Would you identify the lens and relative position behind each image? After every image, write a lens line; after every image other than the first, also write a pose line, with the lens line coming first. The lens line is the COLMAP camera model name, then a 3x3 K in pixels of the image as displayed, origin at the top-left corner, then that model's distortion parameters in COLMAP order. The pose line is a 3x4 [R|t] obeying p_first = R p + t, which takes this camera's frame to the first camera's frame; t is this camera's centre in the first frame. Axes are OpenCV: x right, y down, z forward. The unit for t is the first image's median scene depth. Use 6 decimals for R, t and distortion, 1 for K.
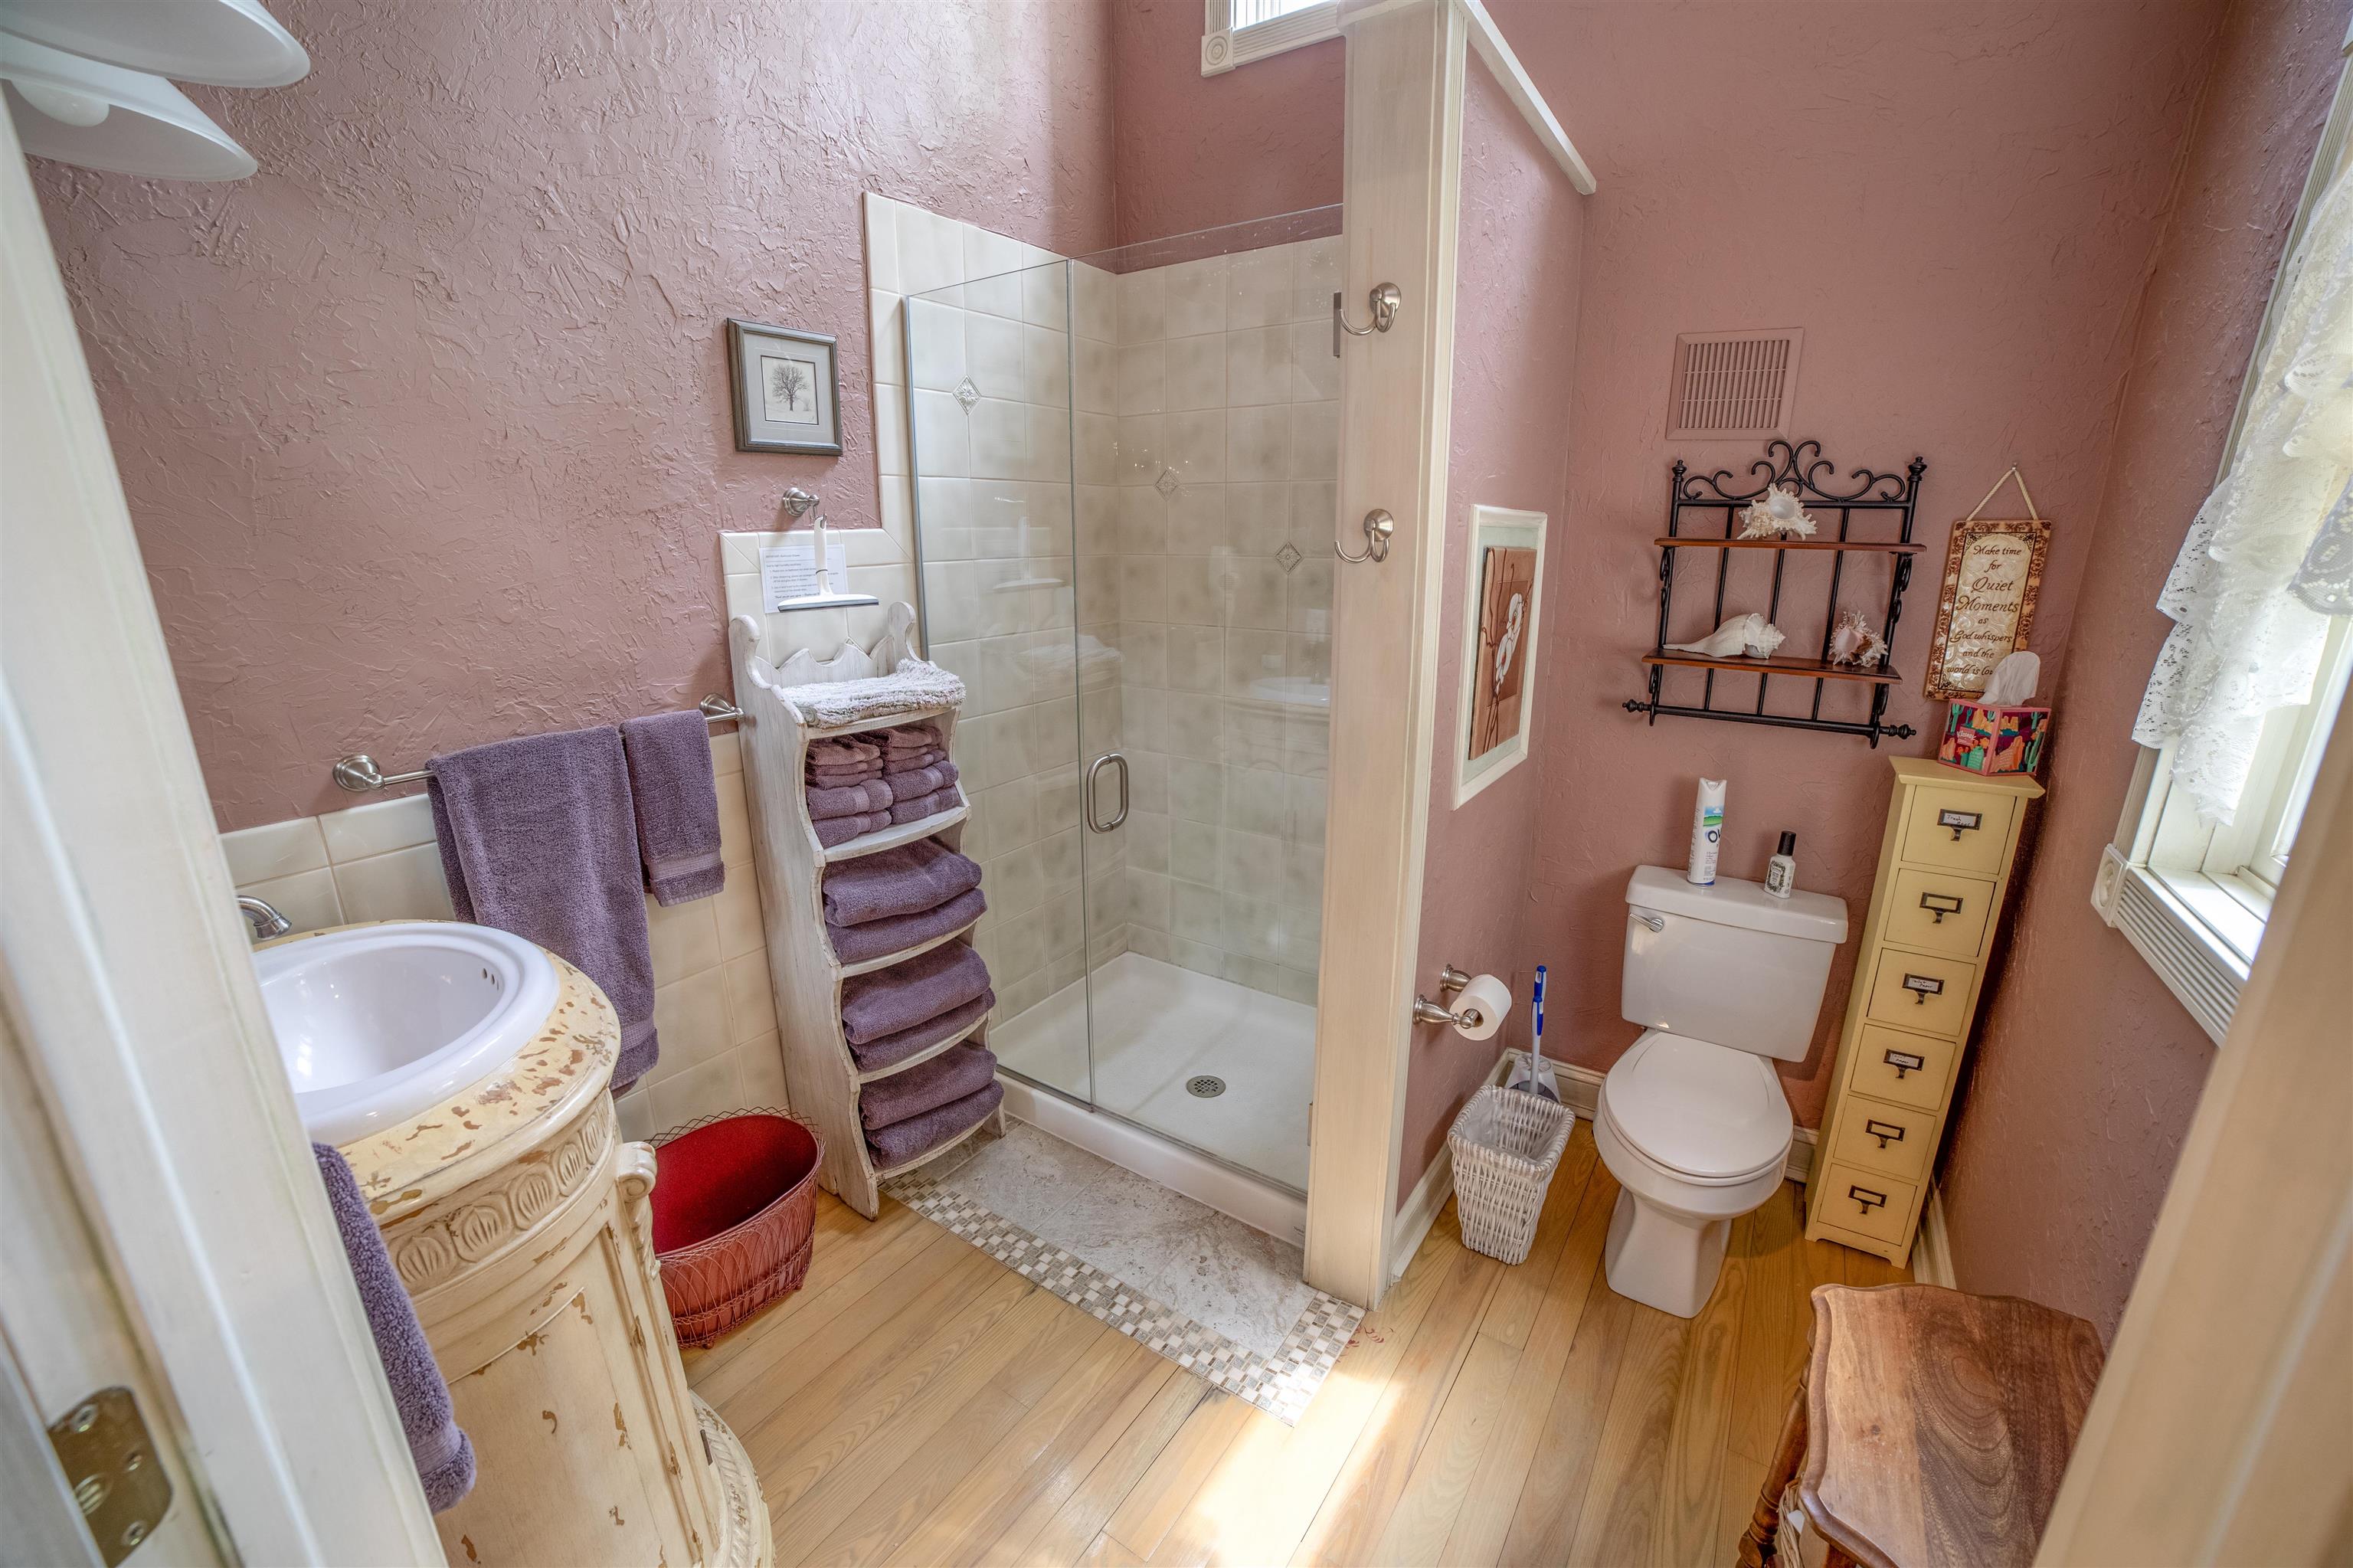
lens RADIAL K [[948.0, 0, 1176.5], [0, 948.0, 784.0], [0, 0, 1]] dist [-0.087729, 0.024299]
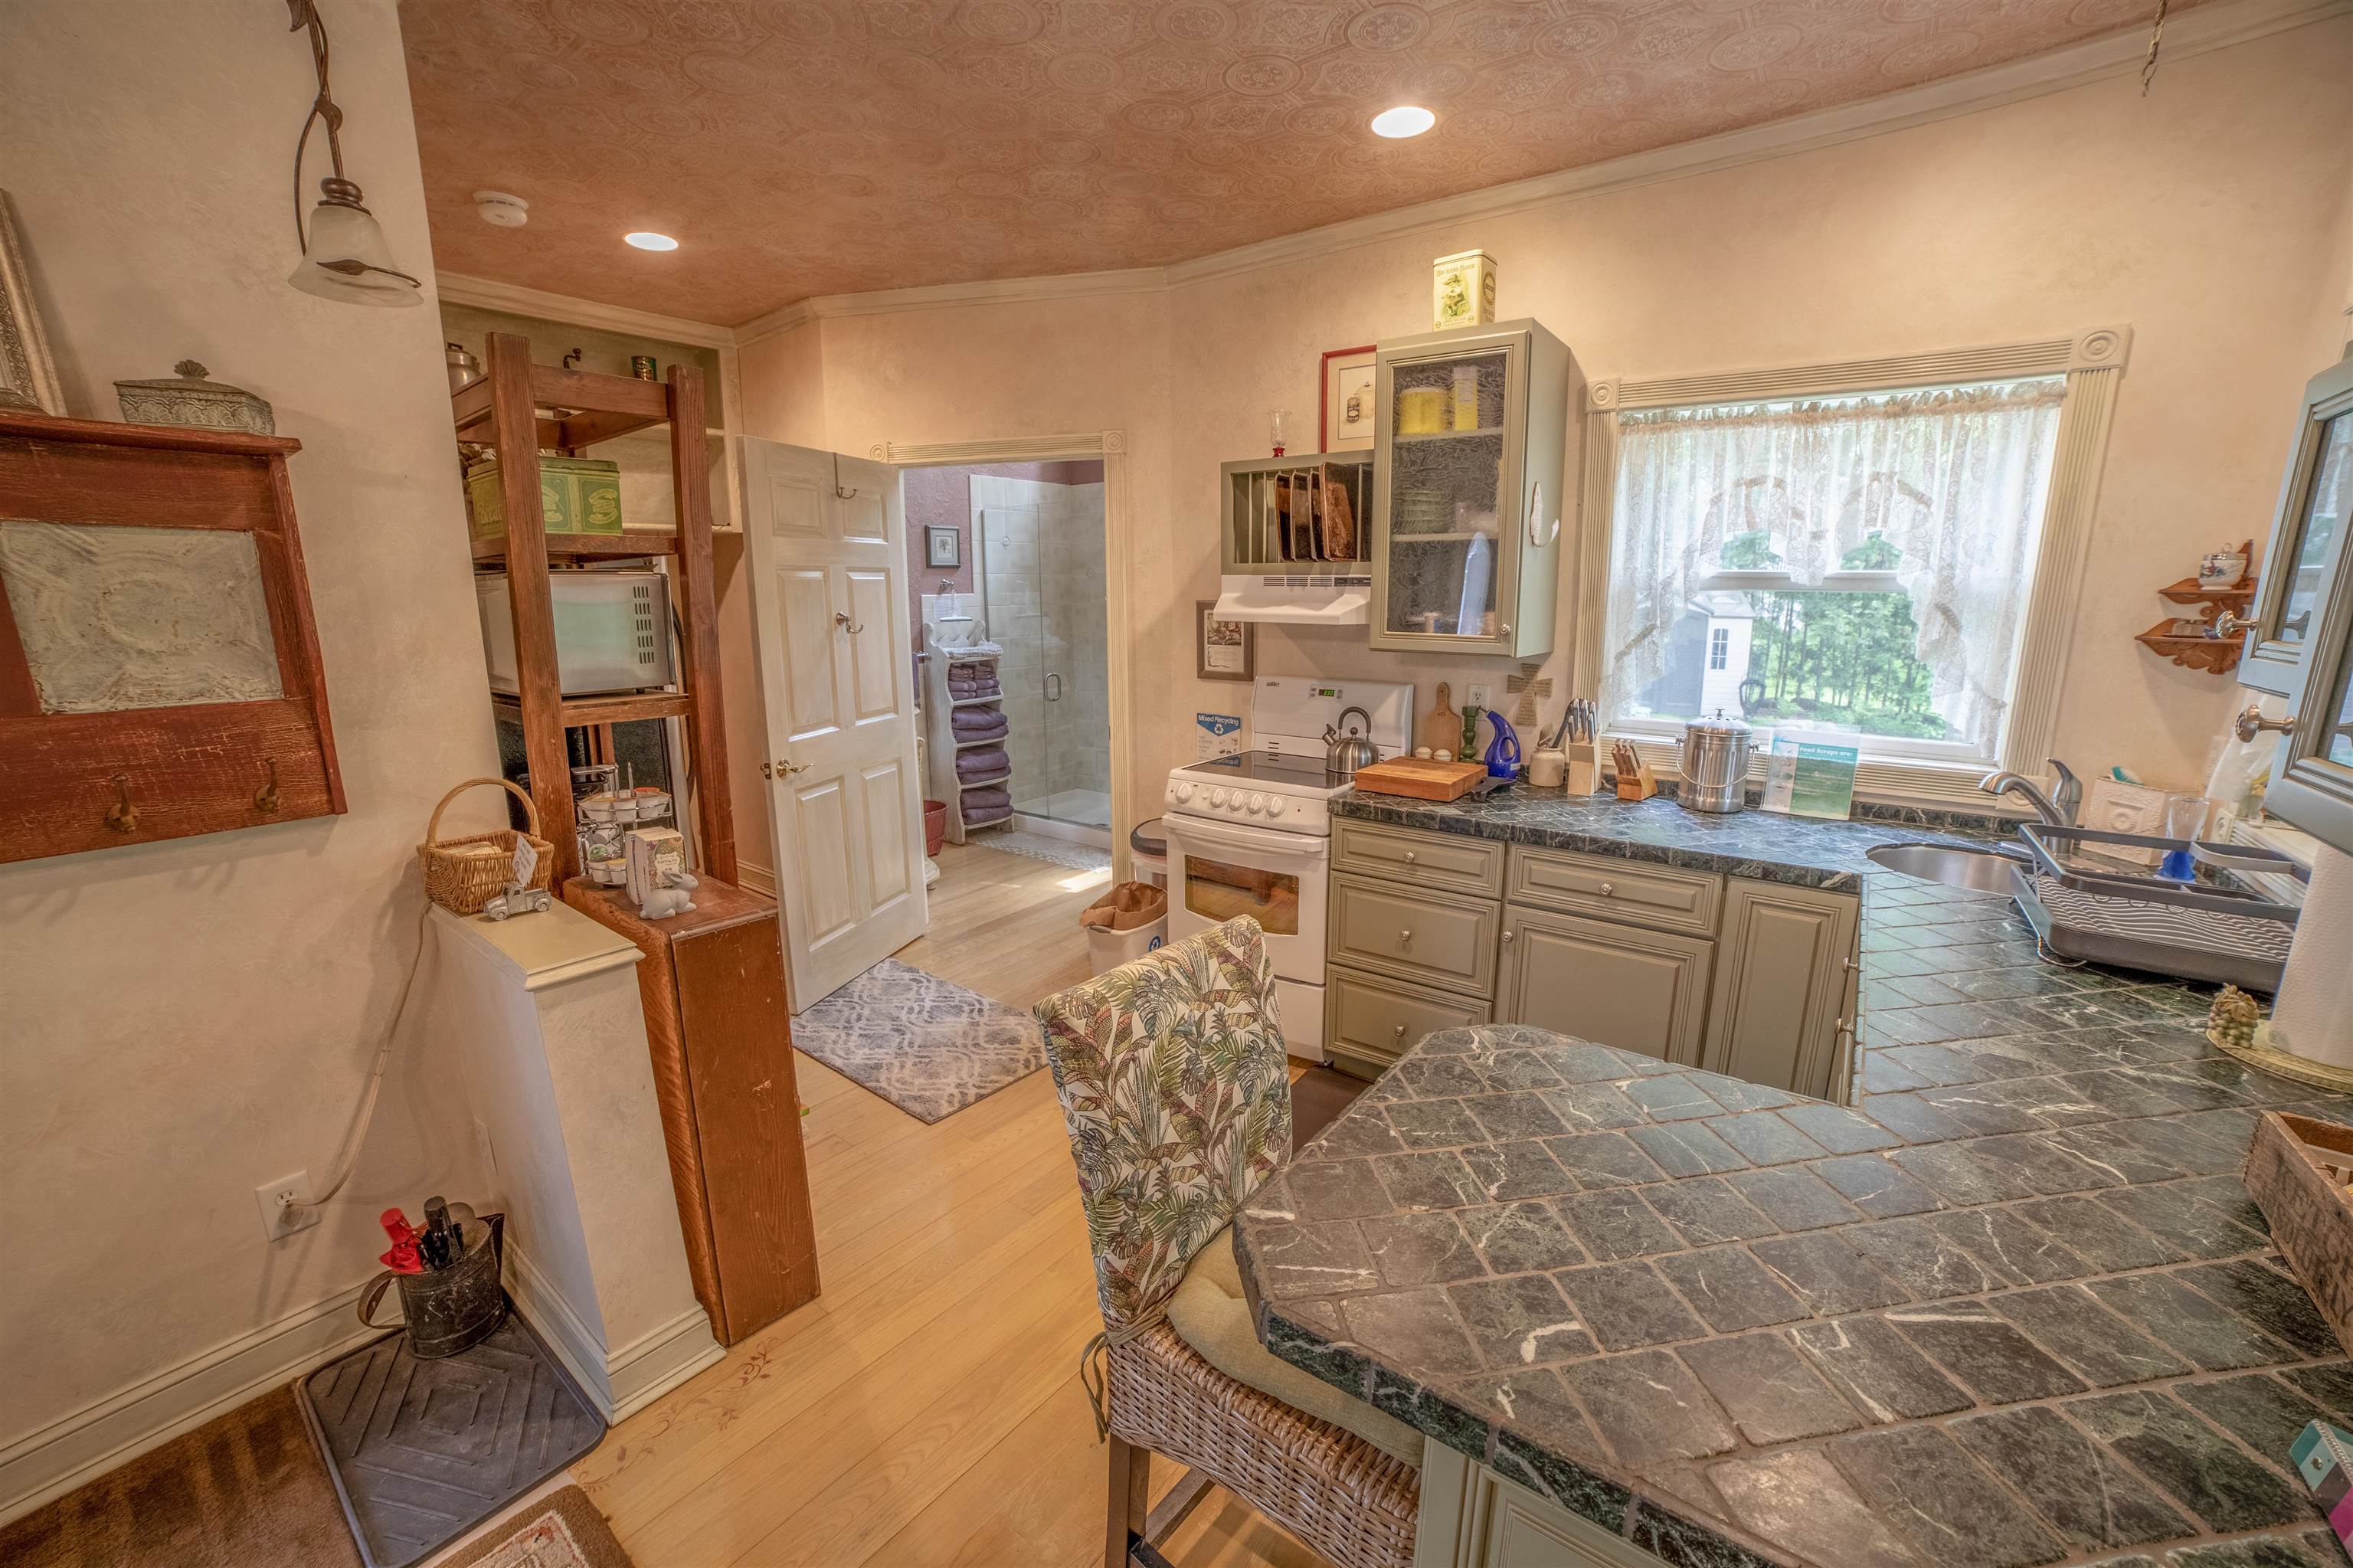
lens RADIAL K [[948.0, 0, 1176.5], [0, 948.0, 784.0], [0, 0, 1]] dist [-0.087729, 0.024299]
pose [[0.998906, 0.007543, -0.046158, 0.431169], [-0.010126, 0.998381, -0.055980, 0.454825], [0.045661, 0.056386, 0.997364, -1.779529]]
